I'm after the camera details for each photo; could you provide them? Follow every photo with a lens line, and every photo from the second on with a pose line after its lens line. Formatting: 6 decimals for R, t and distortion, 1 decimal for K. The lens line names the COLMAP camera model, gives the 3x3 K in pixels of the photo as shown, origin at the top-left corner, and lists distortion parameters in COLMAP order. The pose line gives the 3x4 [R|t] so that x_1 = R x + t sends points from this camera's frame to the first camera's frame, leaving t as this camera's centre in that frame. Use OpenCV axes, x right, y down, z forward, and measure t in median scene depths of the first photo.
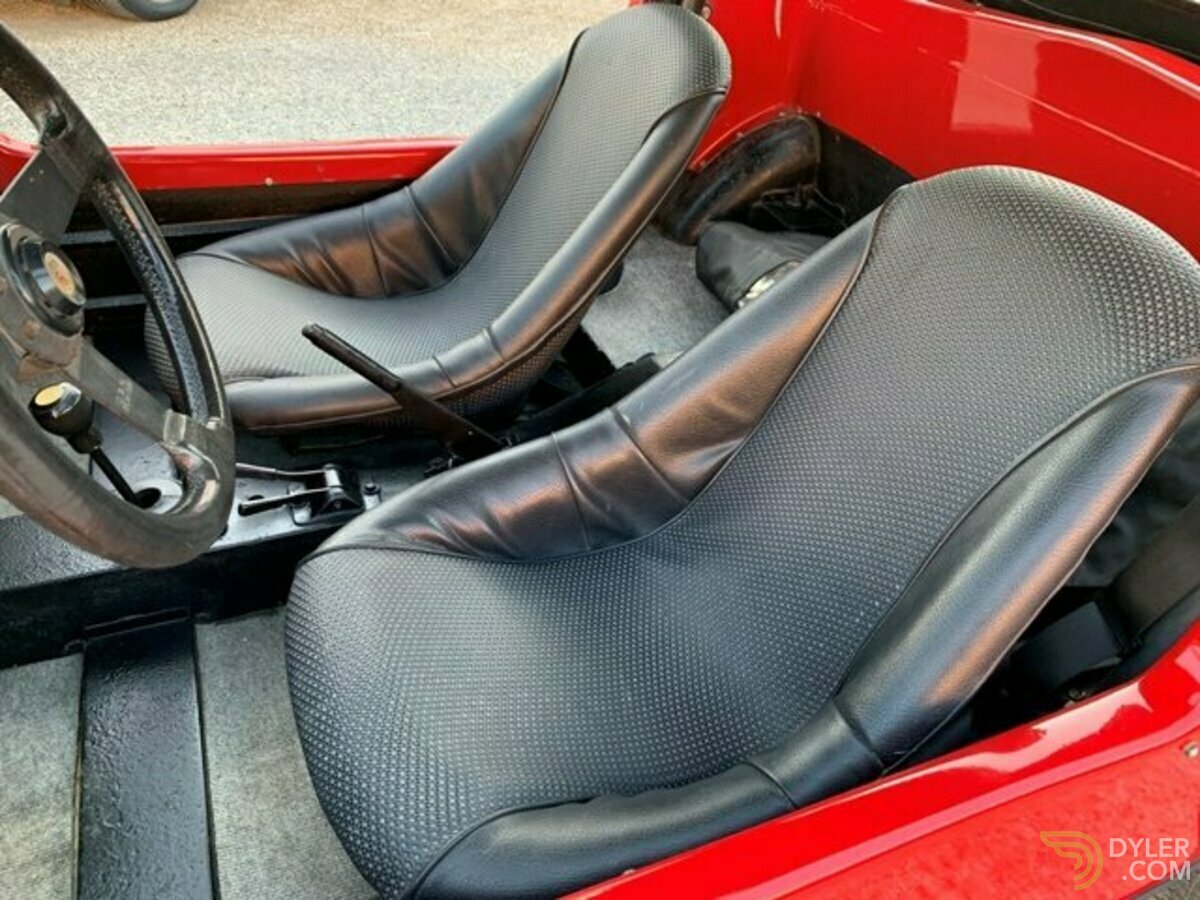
lens RADIAL K [[914.1, 0, 599.6], [0, 914.1, 448.9], [0, 0, 1]] dist [-0.005828, -0.002905]
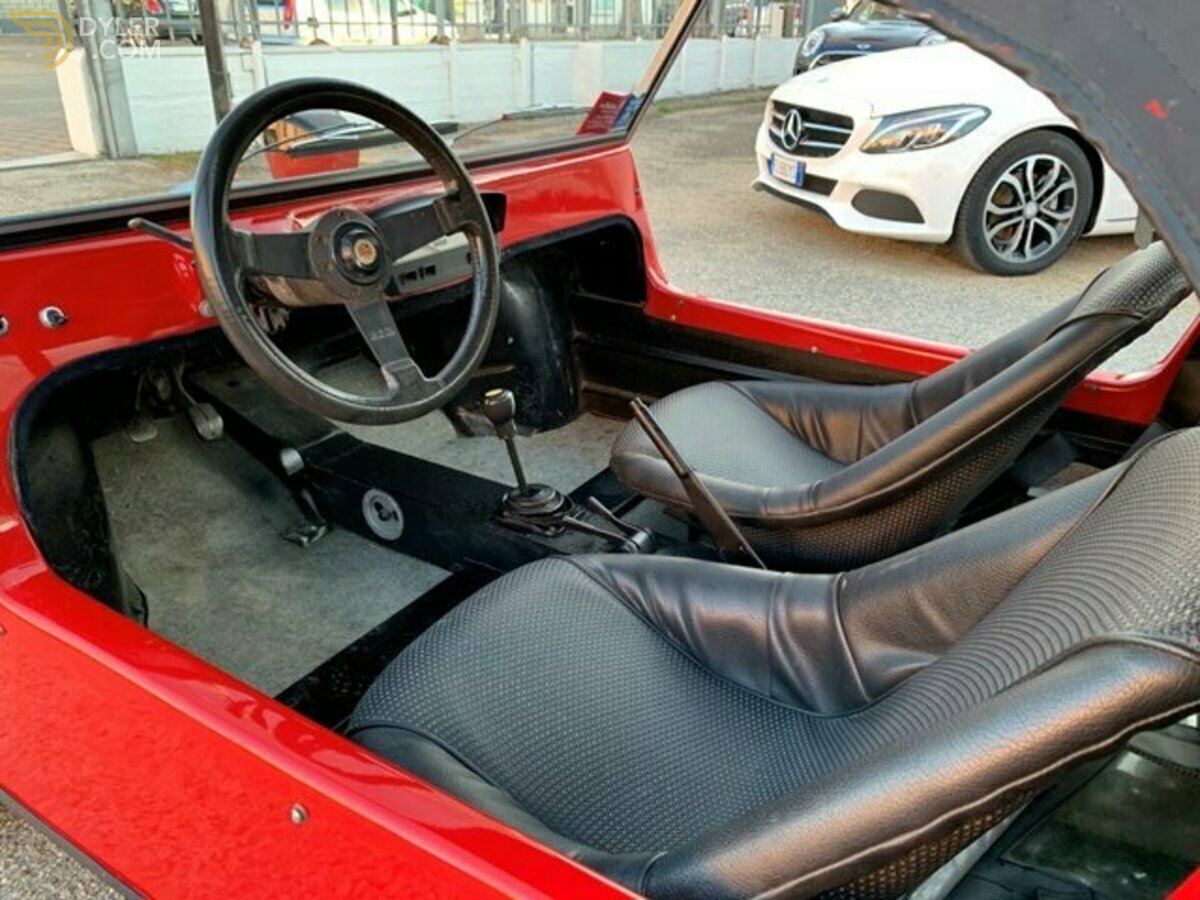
lens RADIAL K [[914.1, 0, 599.4], [0, 914.1, 450.9], [0, 0, 1]] dist [-0.005828, -0.002905]
pose [[0.593842, 0.275585, -0.755913, 0.526583], [-0.467732, 0.882691, -0.045644, 0.006536], [0.654659, 0.380670, 0.653079, 0.134076]]
